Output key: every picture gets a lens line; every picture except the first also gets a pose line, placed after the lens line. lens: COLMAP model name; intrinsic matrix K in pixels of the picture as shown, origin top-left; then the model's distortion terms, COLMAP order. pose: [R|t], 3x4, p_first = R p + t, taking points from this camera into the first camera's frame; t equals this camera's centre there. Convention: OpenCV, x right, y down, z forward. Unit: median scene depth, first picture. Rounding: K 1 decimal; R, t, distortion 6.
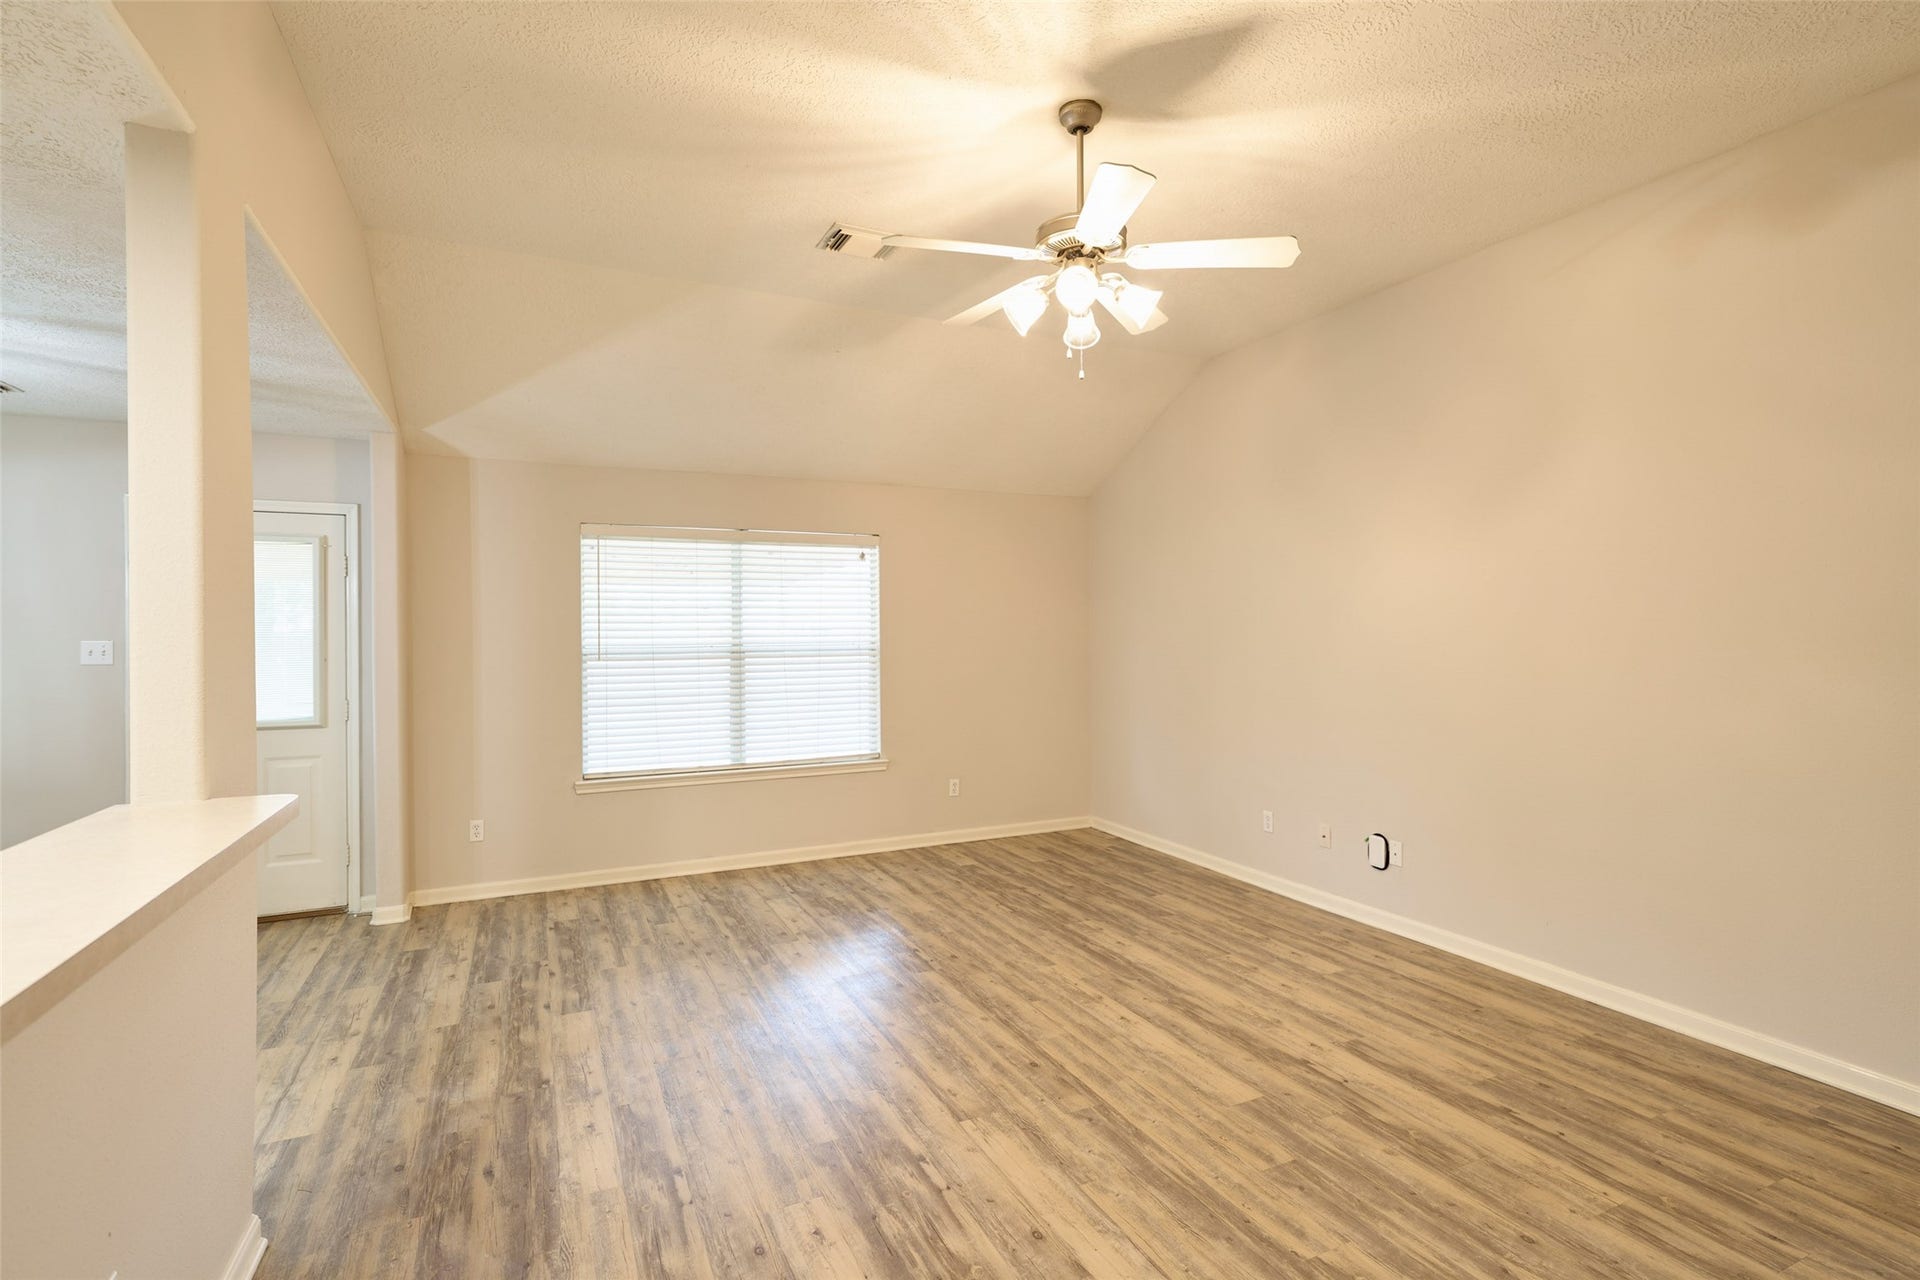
lens RADIAL K [[901.2, 0, 957.4], [0, 901.2, 631.6], [0, 0, 1]] dist [-0.000592, 0.001292]
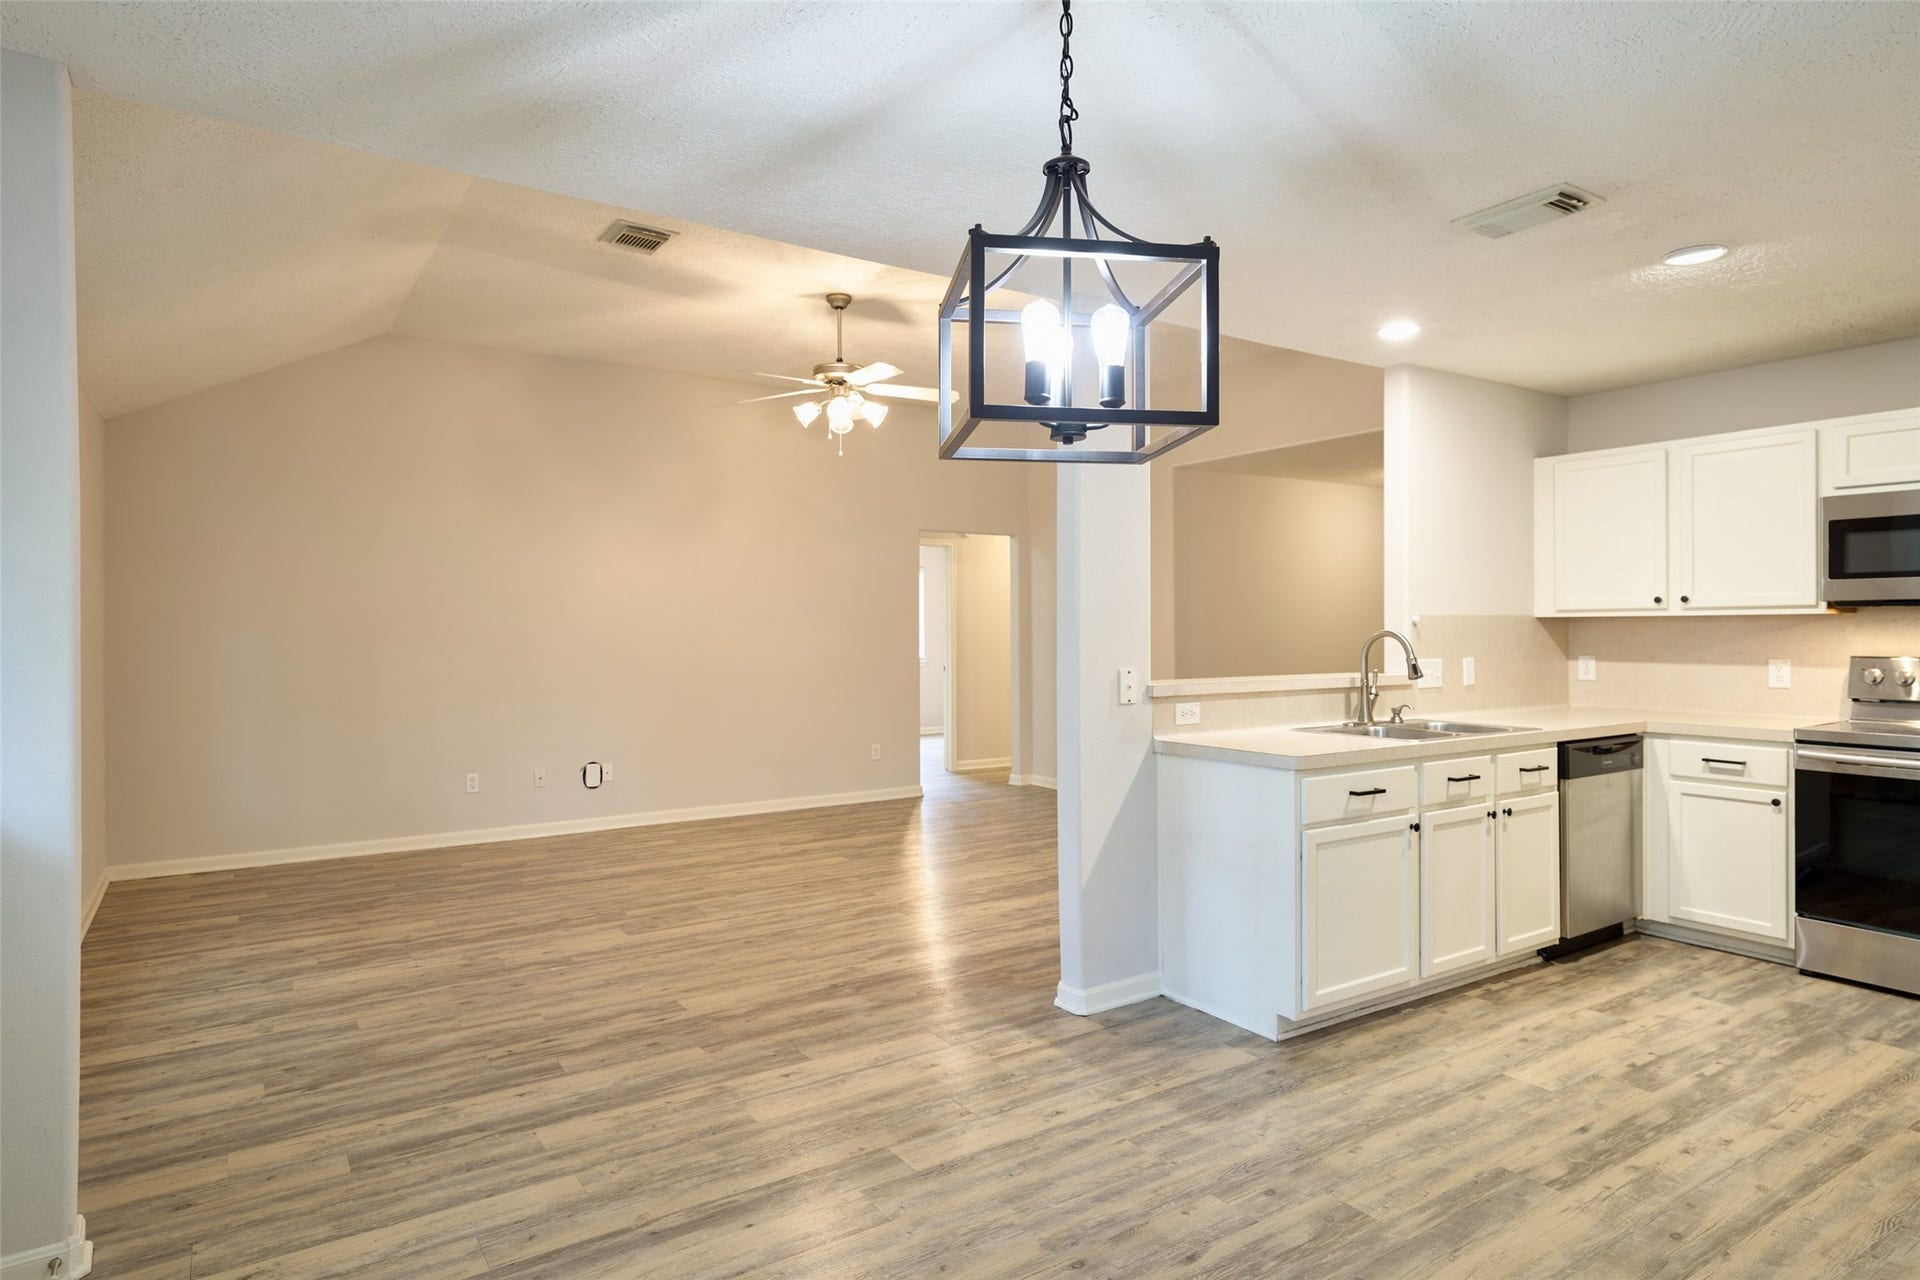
lens RADIAL K [[1094.8, 0, 958.6], [0, 1094.8, 627.9], [0, 0, 1]] dist [0.016800, 0.001575]
pose [[-0.148706, 0.007797, 0.988851, -1.333412], [0.004607, 0.999964, -0.007192, 0.039550], [-0.988871, 0.003486, -0.148737, 0.749759]]
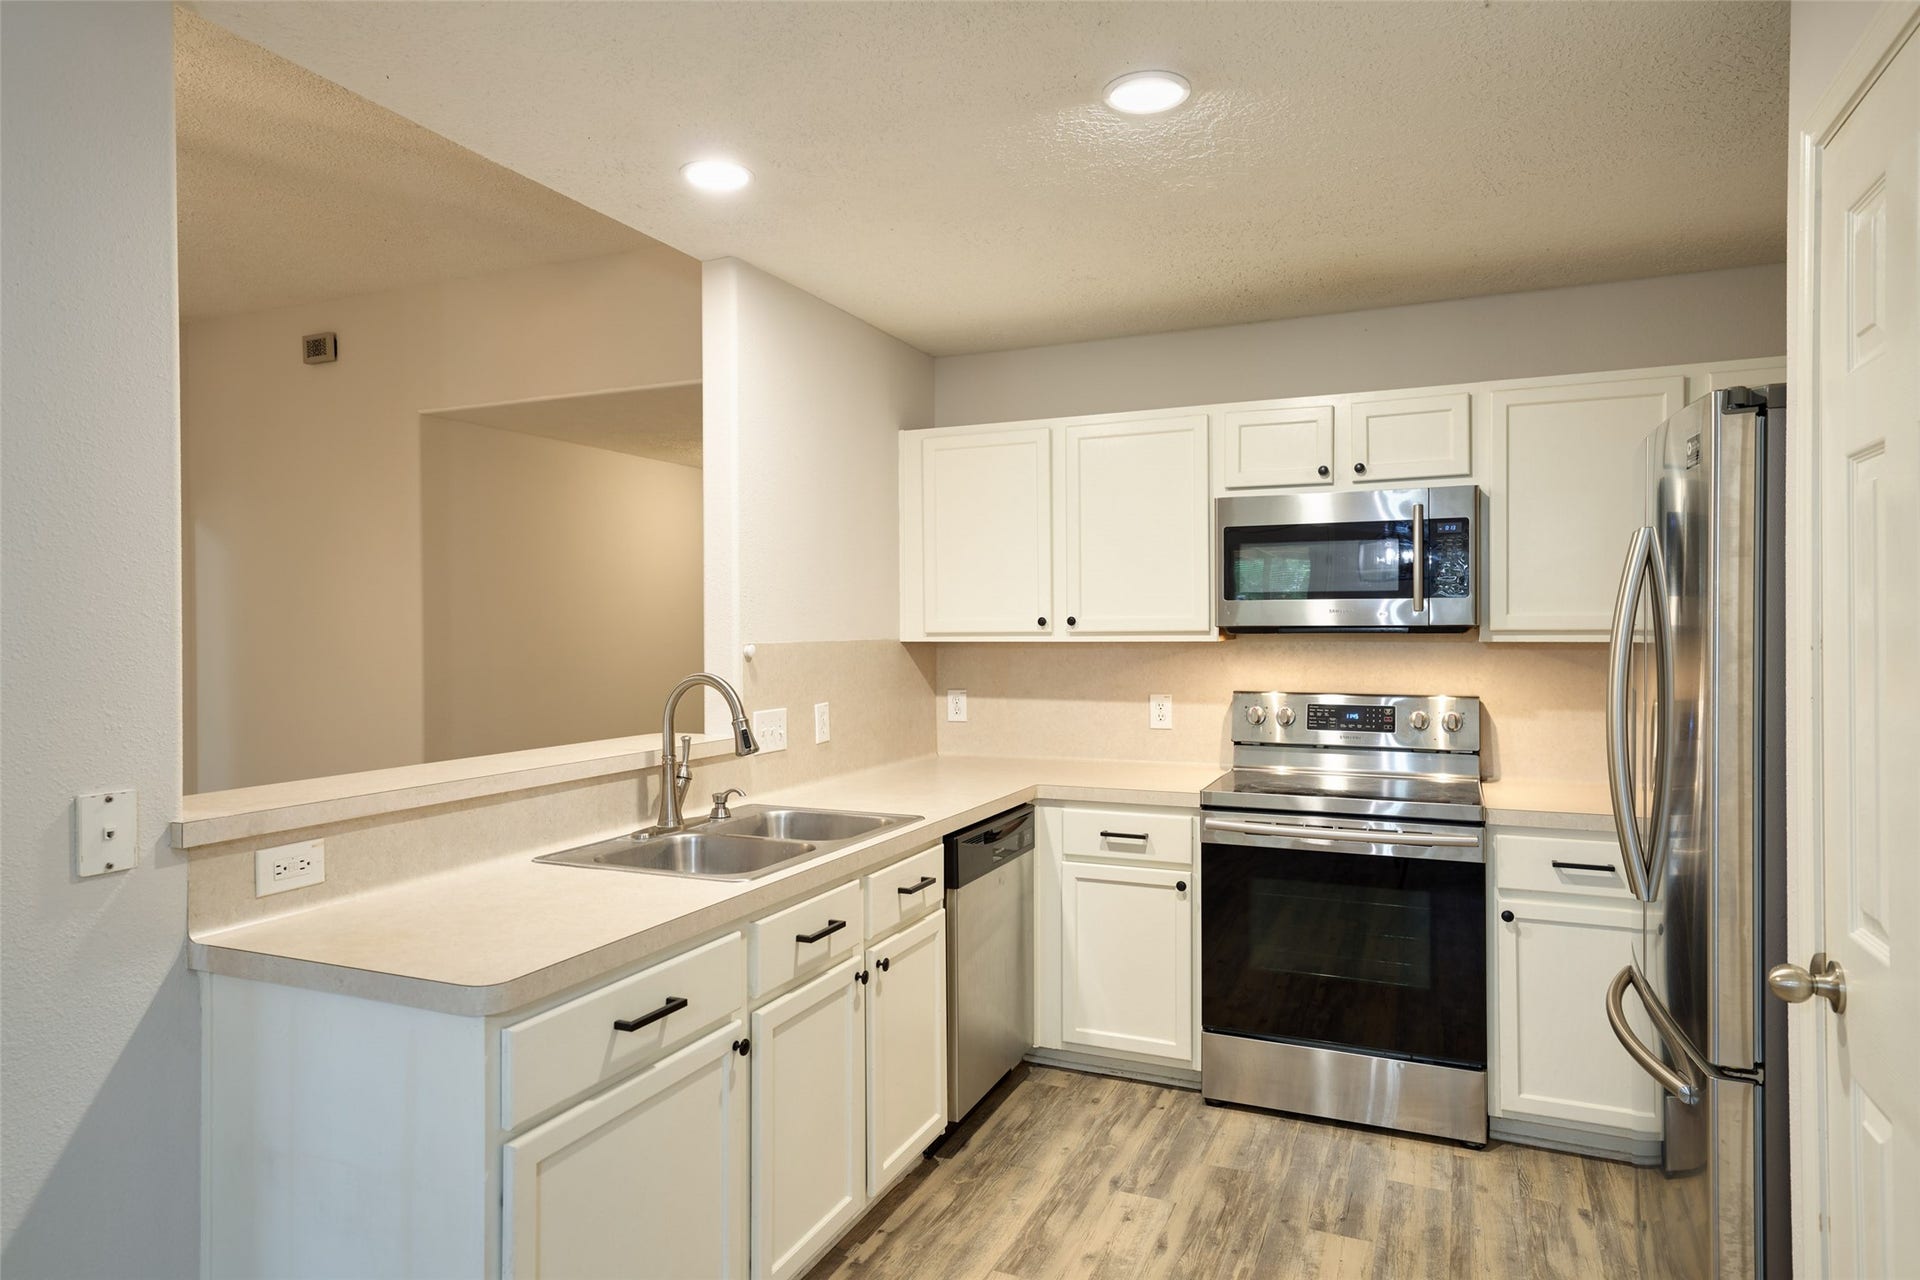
lens RADIAL K [[1094.8, 0, 958.9], [0, 1094.8, 636.8], [0, 0, 1]] dist [0.016800, 0.001575]
pose [[-0.659920, 0.002522, 0.751331, -0.902017], [0.009638, 0.999941, 0.005109, 0.010959], [-0.751274, 0.010613, -0.659905, 0.477303]]
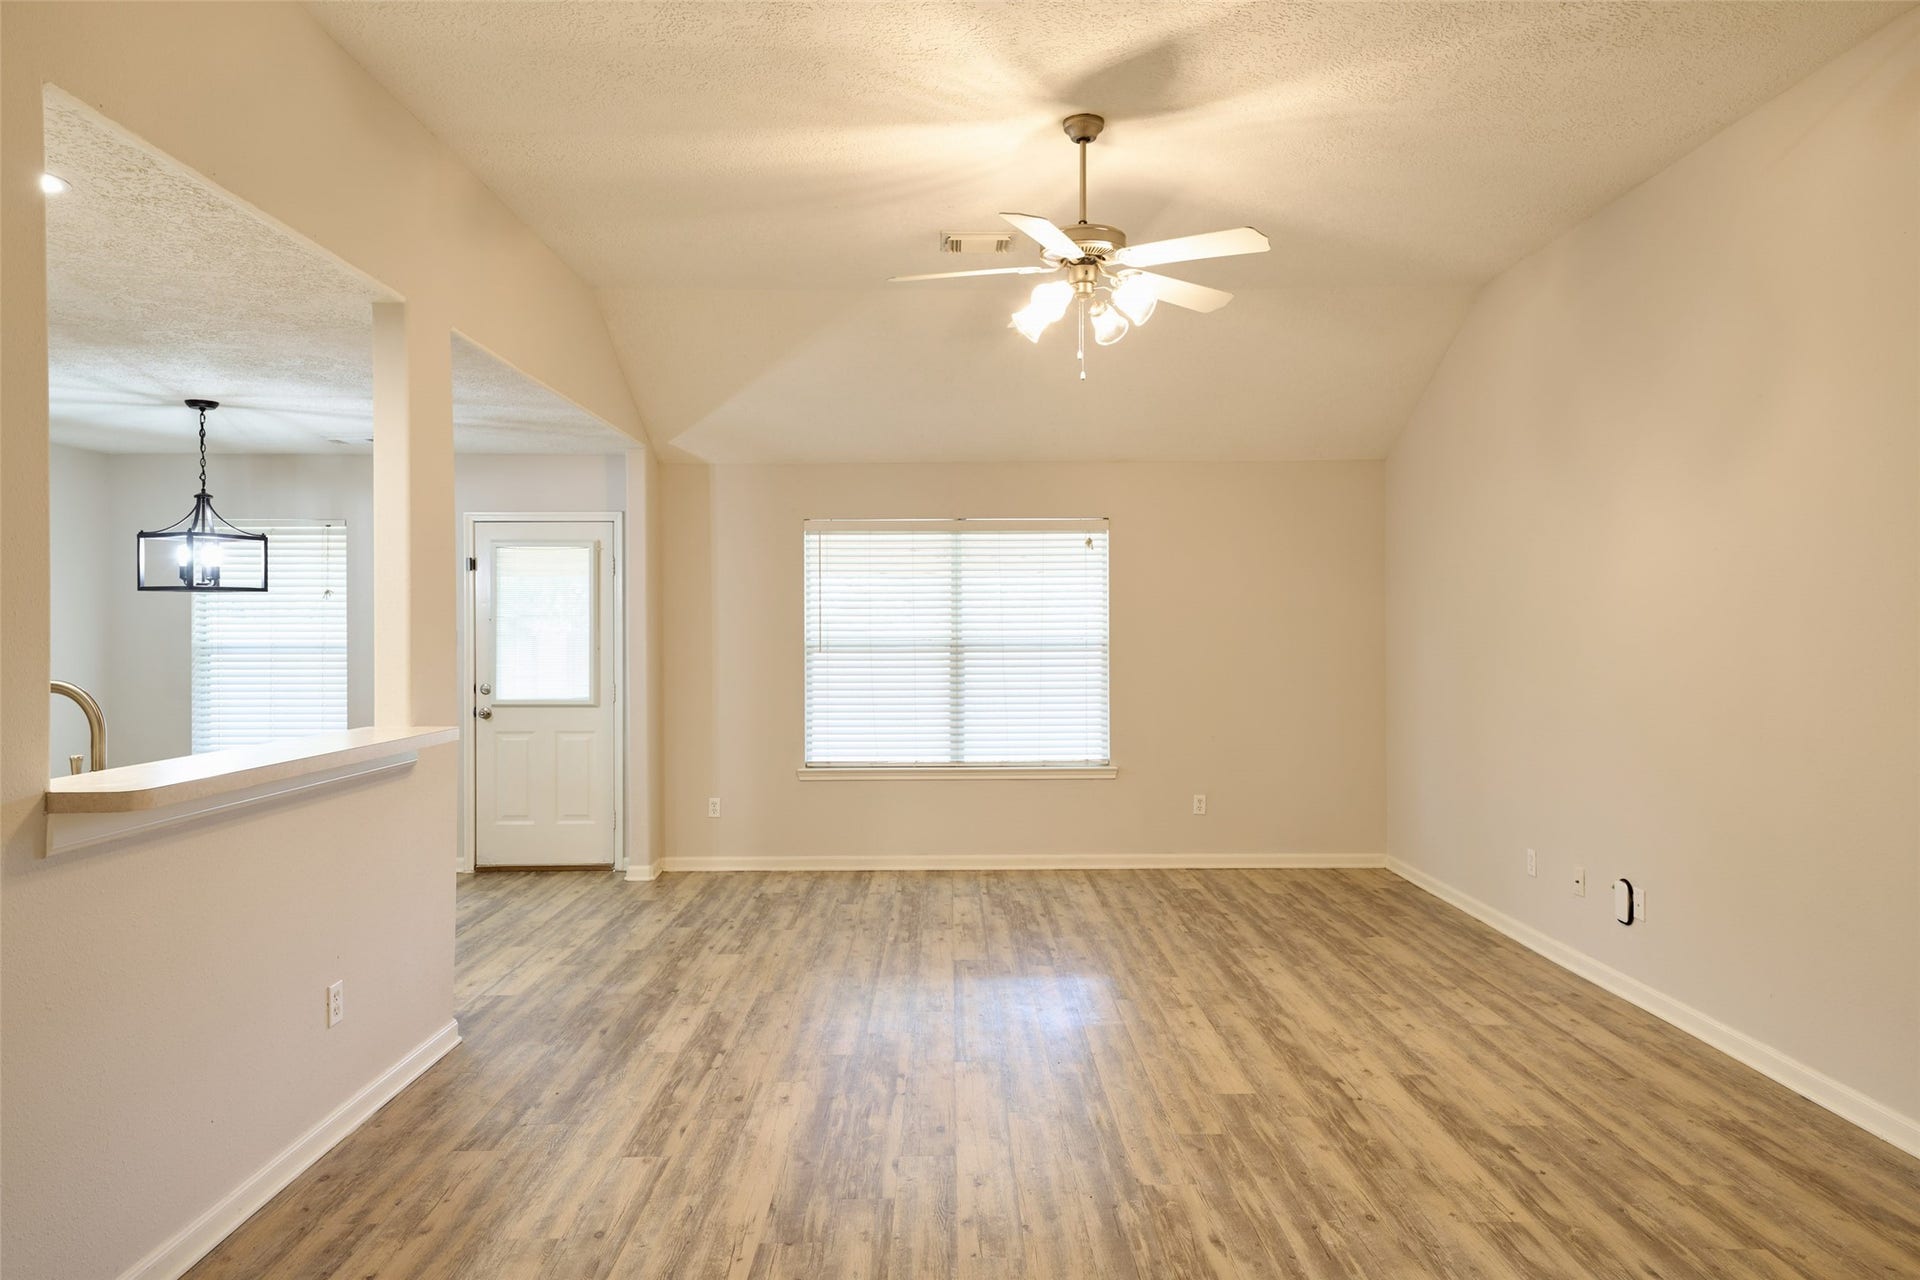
lens RADIAL K [[1195.0, 0, 955.1], [0, 1195.0, 630.2], [0, 0, 1]] dist [0.023538, 0.000986]
pose [[0.907076, 0.002819, -0.420958, 0.405455], [-0.002763, 0.999996, 0.000741, 0.006883], [0.420958, 0.000491, 0.907080, -0.223017]]
